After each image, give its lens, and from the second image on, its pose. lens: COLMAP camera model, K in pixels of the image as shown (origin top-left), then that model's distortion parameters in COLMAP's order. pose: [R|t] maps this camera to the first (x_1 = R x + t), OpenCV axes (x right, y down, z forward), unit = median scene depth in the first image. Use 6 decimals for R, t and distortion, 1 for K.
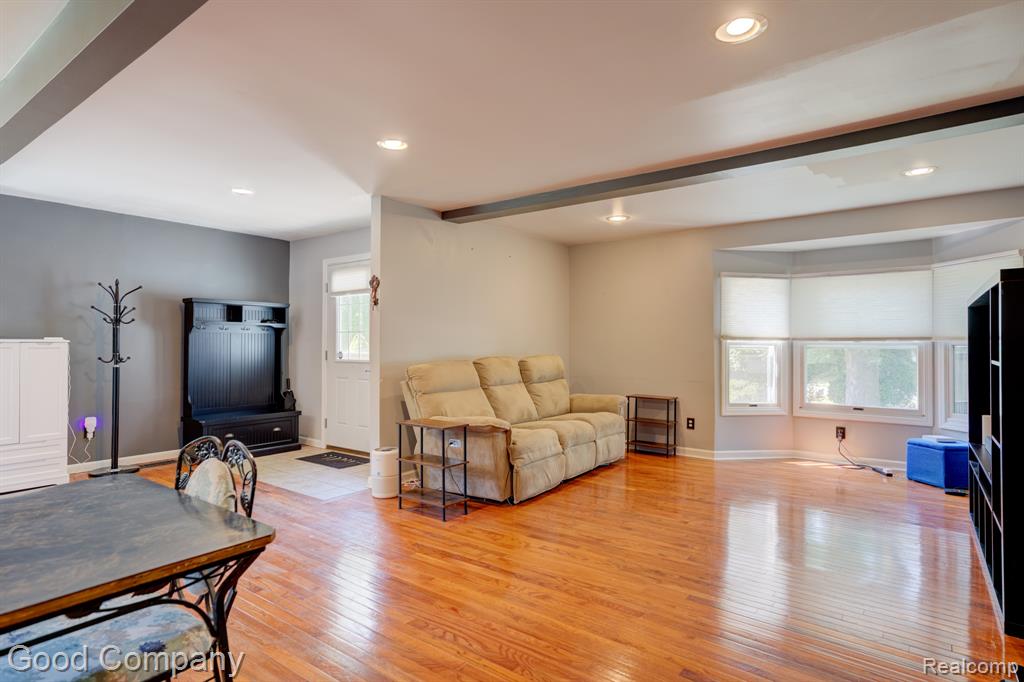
lens RADIAL K [[529.7, 0, 518.3], [0, 529.7, 343.2], [0, 0, 1]] dist [0.032458, 0.000717]
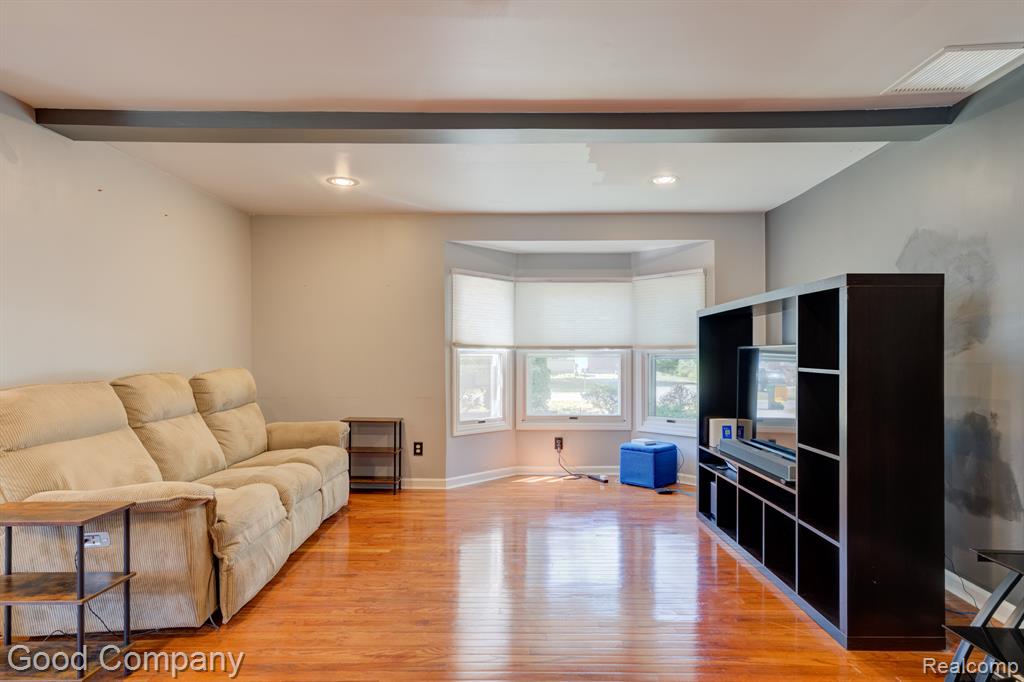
lens RADIAL K [[578.9, 0, 515.1], [0, 578.9, 357.2], [0, 0, 1]] dist [0.006151, 0.001627]
pose [[0.820783, -0.003625, 0.571229, -0.074569], [-0.000933, 0.999970, 0.007687, 0.002122], [-0.571240, -0.006842, 0.820755, 0.202260]]
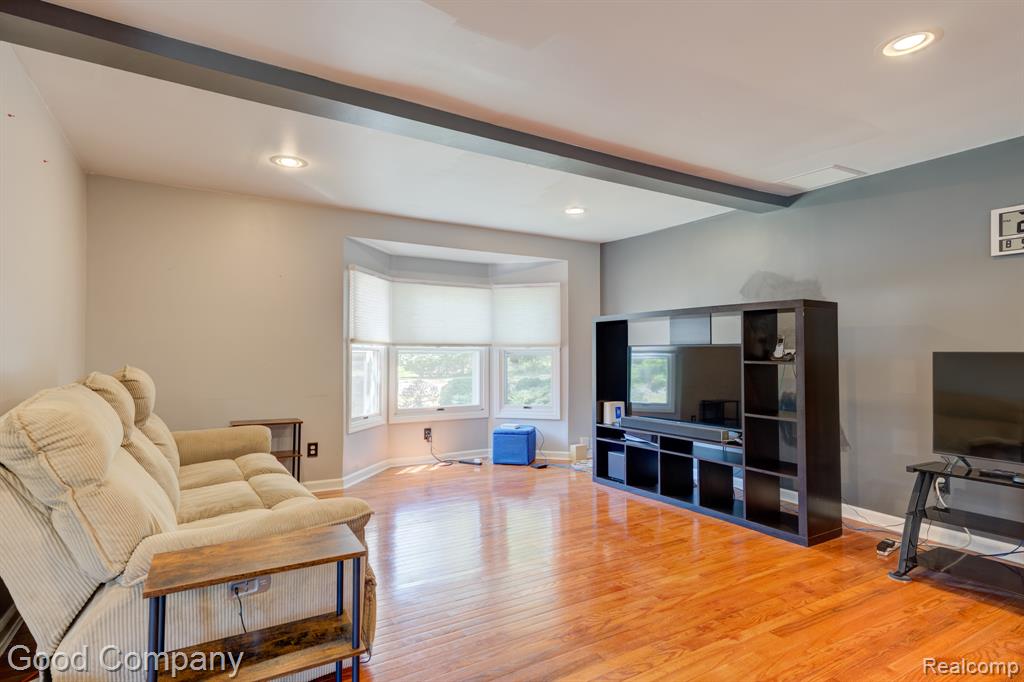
lens RADIAL K [[521.1, 0, 527.7], [0, 521.1, 337.1], [0, 0, 1]] dist [0.004078, 0.000904]
pose [[0.409647, 0.026995, 0.911844, -0.287463], [-0.005844, 0.999619, -0.026968, 0.004272], [-0.912225, 0.005719, 0.409649, 0.449230]]
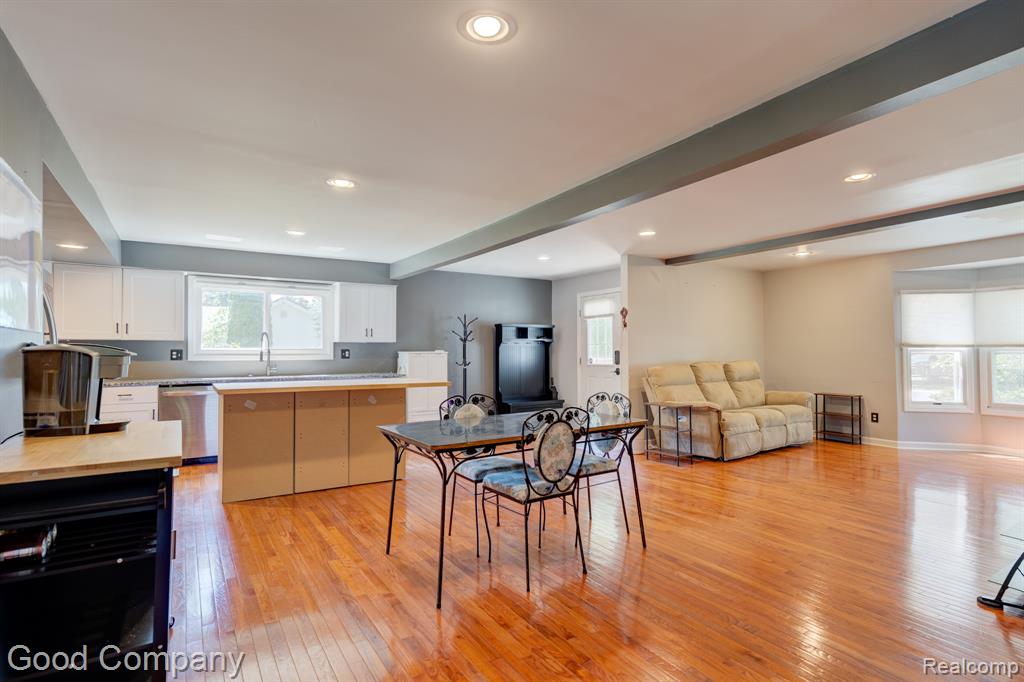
lens RADIAL K [[500.2, 0, 555.7], [0, 500.2, 339.4], [0, 0, 1]] dist [-0.031288, 0.045256]
pose [[0.953951, -0.014648, -0.299606, -0.024450], [0.007823, 0.999682, -0.023969, -0.003263], [0.299862, 0.020521, 0.953762, -0.321223]]
